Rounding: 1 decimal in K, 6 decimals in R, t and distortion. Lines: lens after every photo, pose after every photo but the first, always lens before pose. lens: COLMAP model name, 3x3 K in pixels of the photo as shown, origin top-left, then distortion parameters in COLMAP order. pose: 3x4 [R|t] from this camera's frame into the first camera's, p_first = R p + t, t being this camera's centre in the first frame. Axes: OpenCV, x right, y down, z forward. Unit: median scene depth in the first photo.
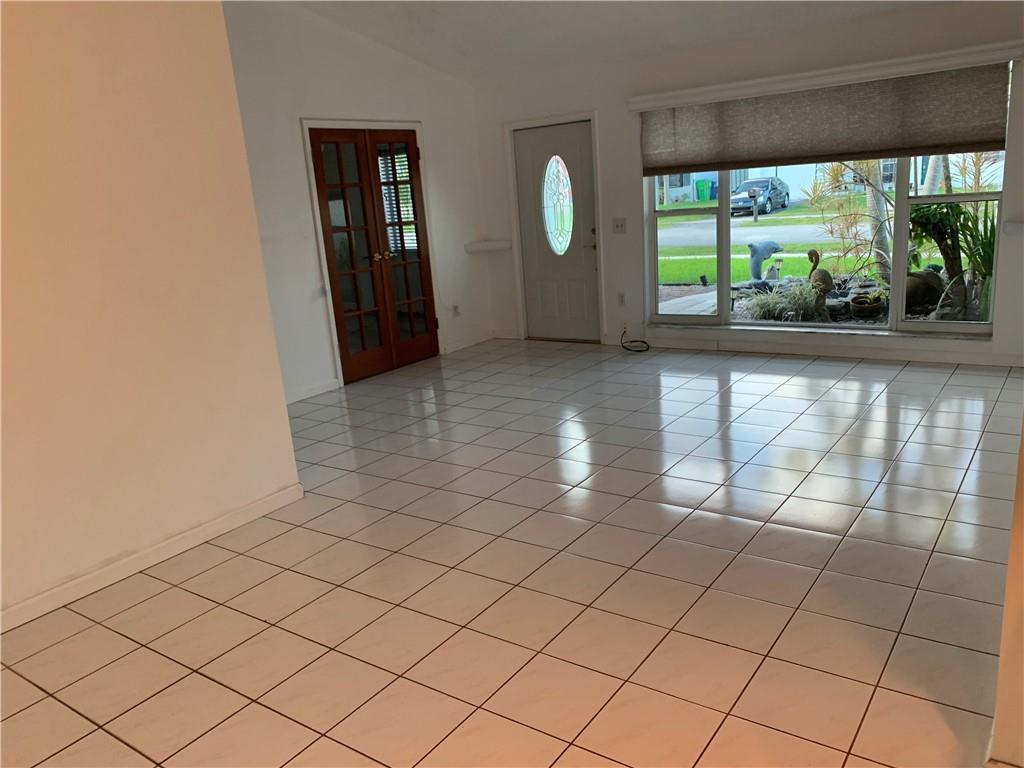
lens RADIAL K [[779.7, 0, 506.2], [0, 779.7, 387.2], [0, 0, 1]] dist [0.038164, -0.060238]
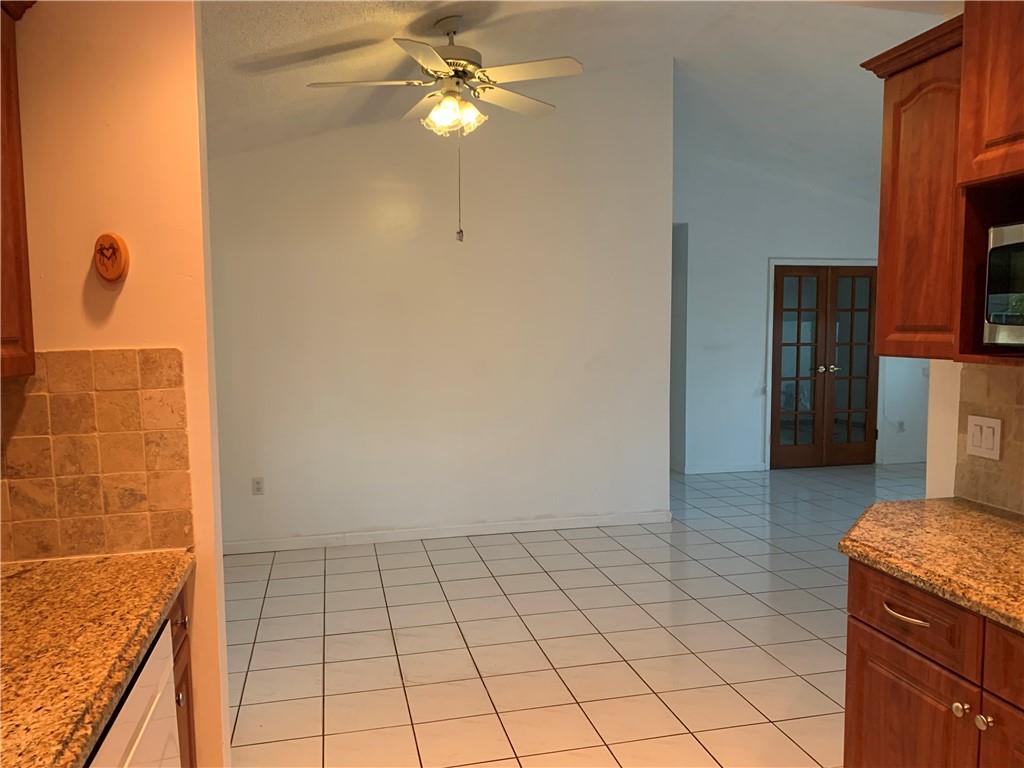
lens RADIAL K [[779.7, 0, 509.0], [0, 779.7, 388.3], [0, 0, 1]] dist [0.038164, -0.060238]
pose [[0.746710, 0.116702, -0.654832, 0.266379], [-0.207000, 0.976372, -0.062037, 0.033417], [0.632120, 0.181873, 0.753224, -0.190826]]
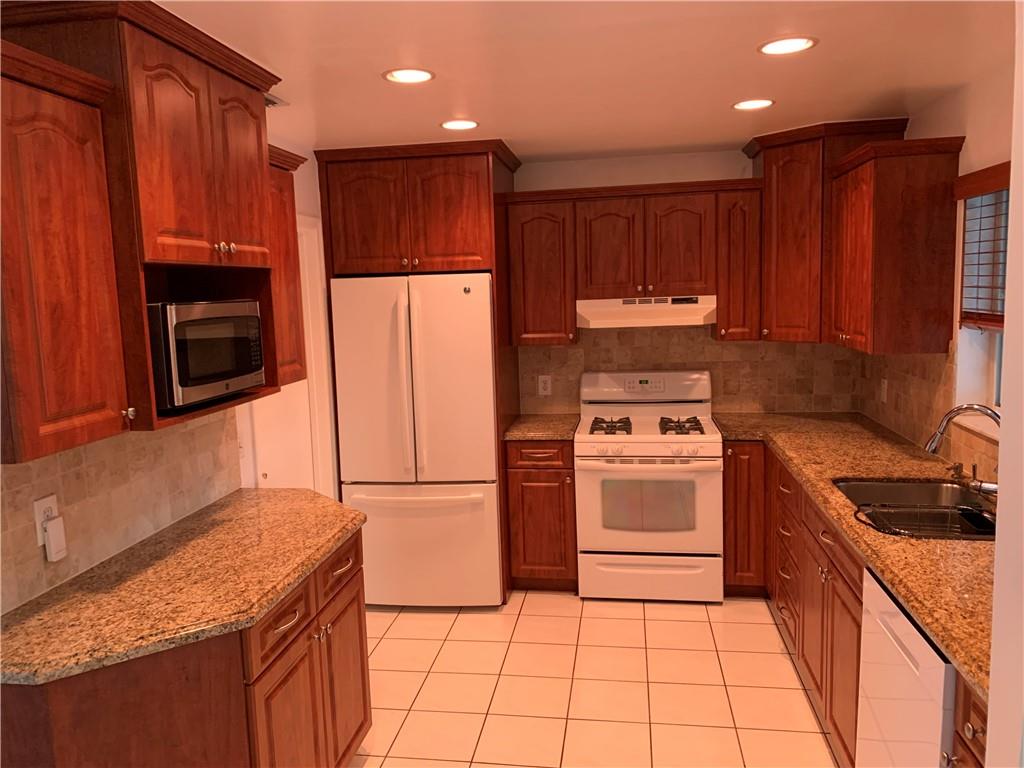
lens RADIAL K [[779.7, 0, 505.2], [0, 779.7, 383.7], [0, 0, 1]] dist [0.038164, -0.060238]
pose [[-0.445345, -0.020944, 0.895114, -1.169289], [0.287504, 0.943439, 0.165116, -0.293203], [-0.847944, 0.330883, -0.414134, 0.998269]]
